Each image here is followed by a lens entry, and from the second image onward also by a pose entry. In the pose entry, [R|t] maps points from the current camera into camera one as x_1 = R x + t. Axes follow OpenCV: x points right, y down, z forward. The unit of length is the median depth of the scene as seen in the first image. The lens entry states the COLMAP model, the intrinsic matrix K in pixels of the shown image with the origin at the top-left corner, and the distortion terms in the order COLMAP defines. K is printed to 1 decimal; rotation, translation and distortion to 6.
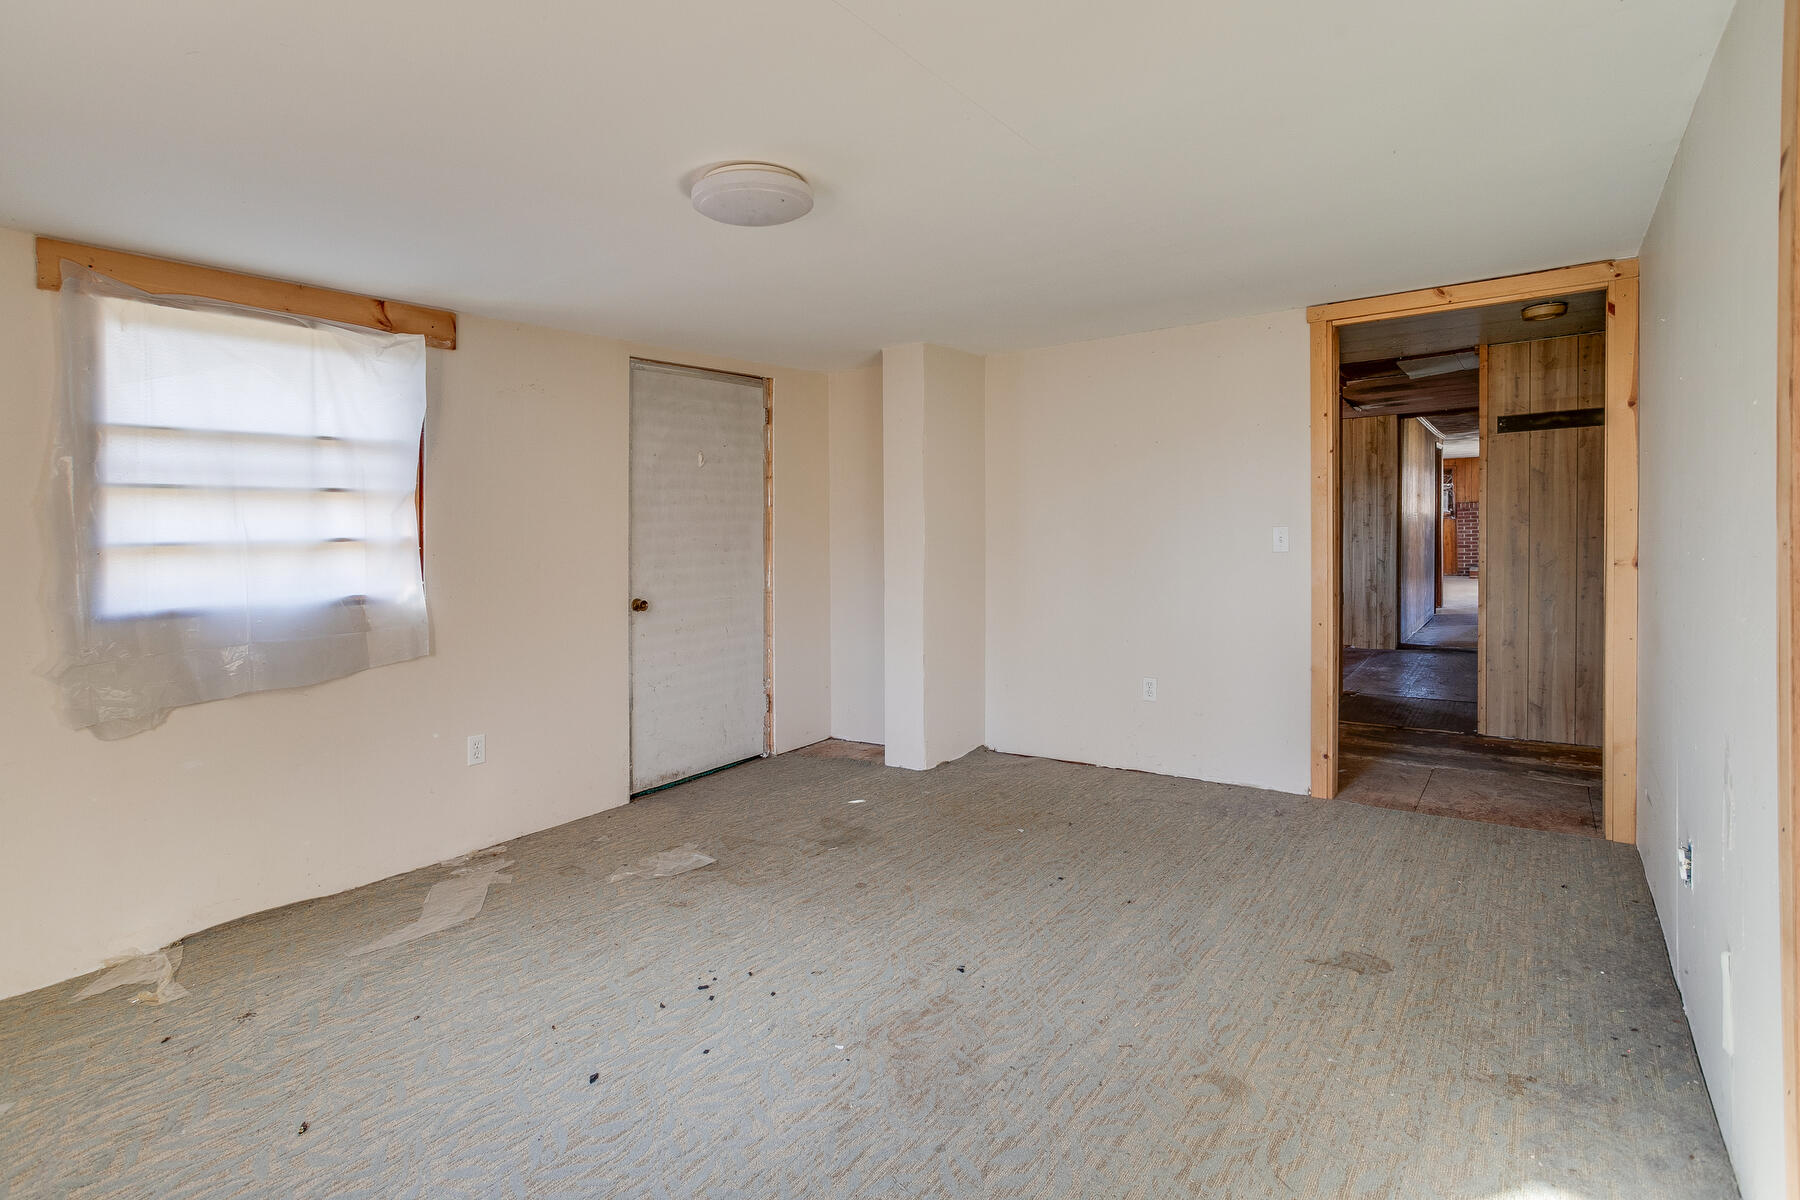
lens RADIAL K [[894.6, 0, 900.7], [0, 894.6, 537.5], [0, 0, 1]] dist [-0.014423, 0.001219]
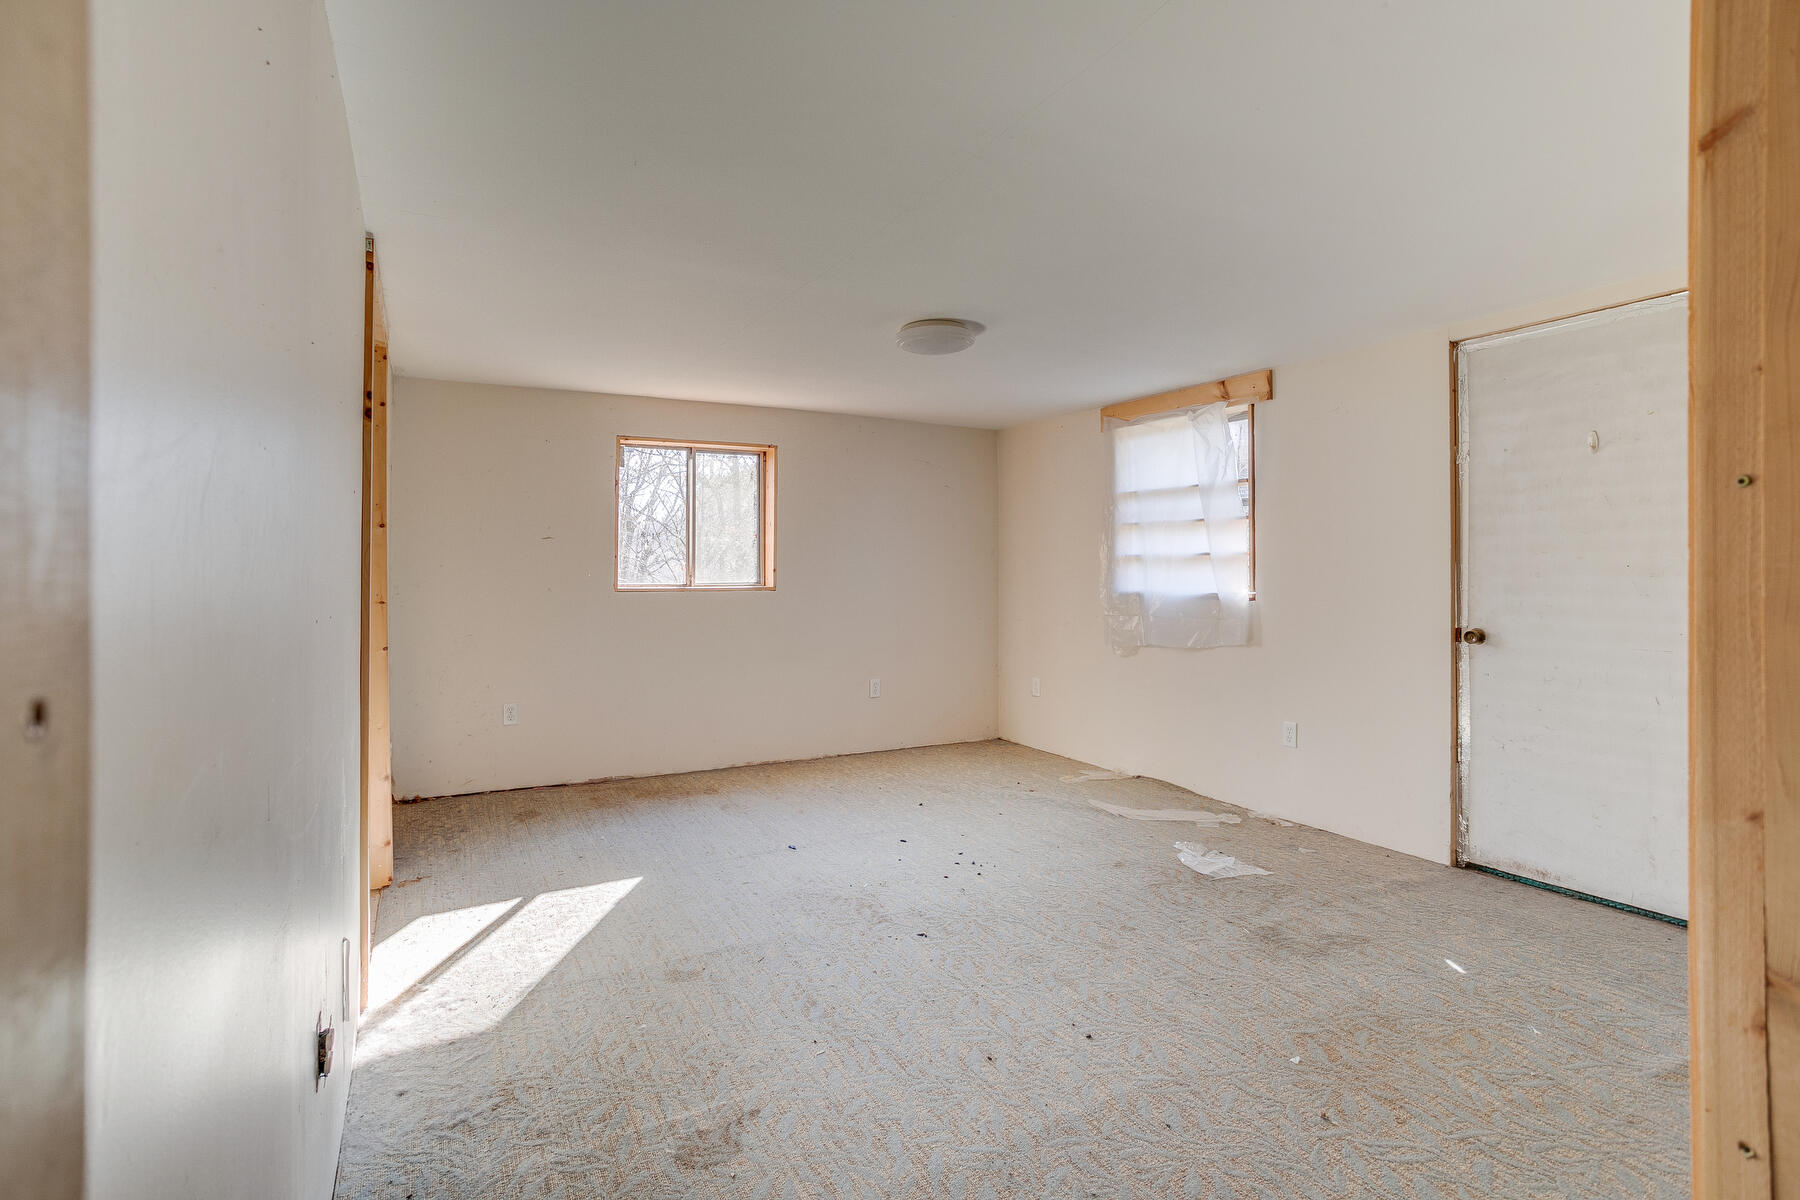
lens RADIAL K [[894.6, 0, 900.7], [0, 894.6, 537.5], [0, 0, 1]] dist [-0.014423, 0.001219]
pose [[-0.429961, 0.000263, -0.902848, 0.921292], [0.013344, 0.999893, -0.006064, -0.023283], [0.902749, -0.014655, -0.429918, 1.205724]]
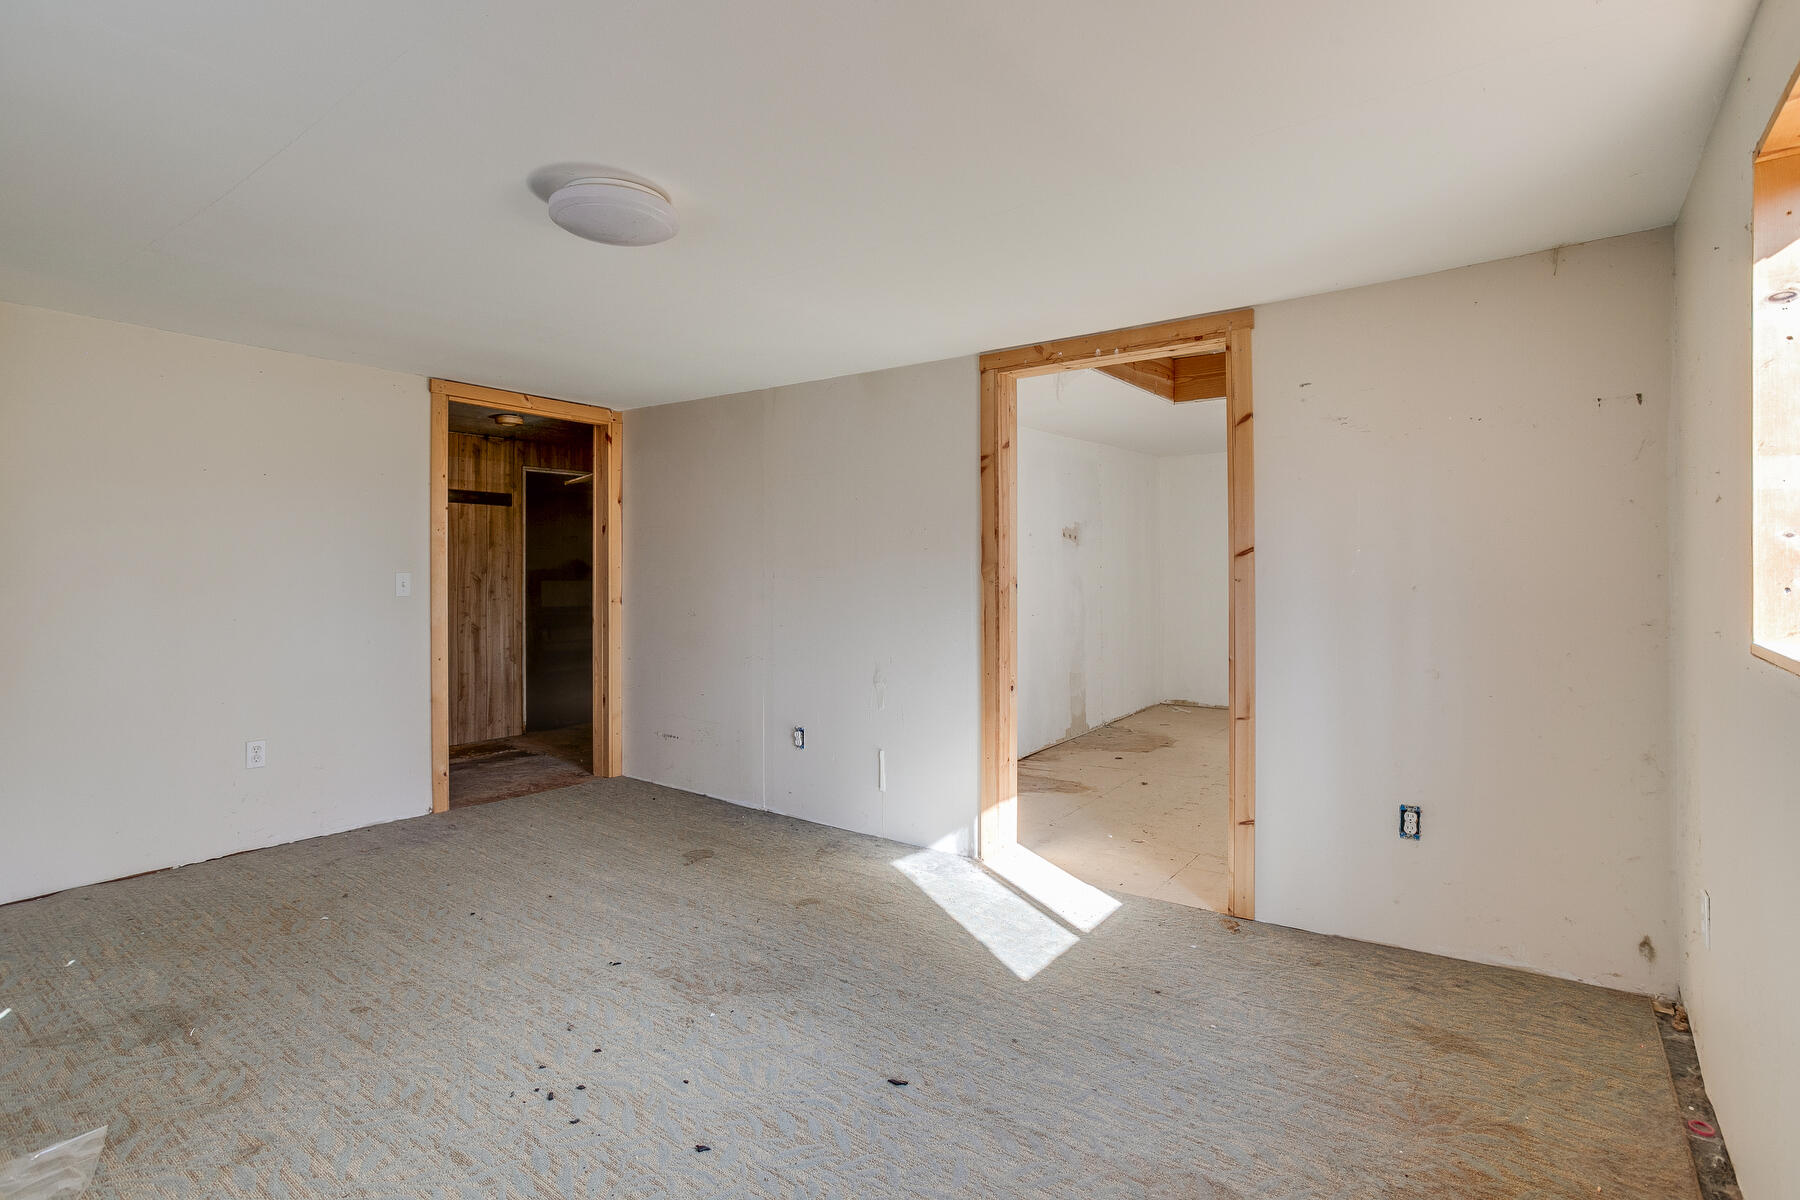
lens RADIAL K [[872.5, 0, 947.9], [0, 872.5, 597.4], [0, 0, 1]] dist [-0.110154, 0.042968]
pose [[-0.053934, 0.001245, 0.998544, -0.807540], [0.003823, 0.999992, -0.001040, 0.027743], [-0.998537, 0.003761, -0.053938, 0.523634]]
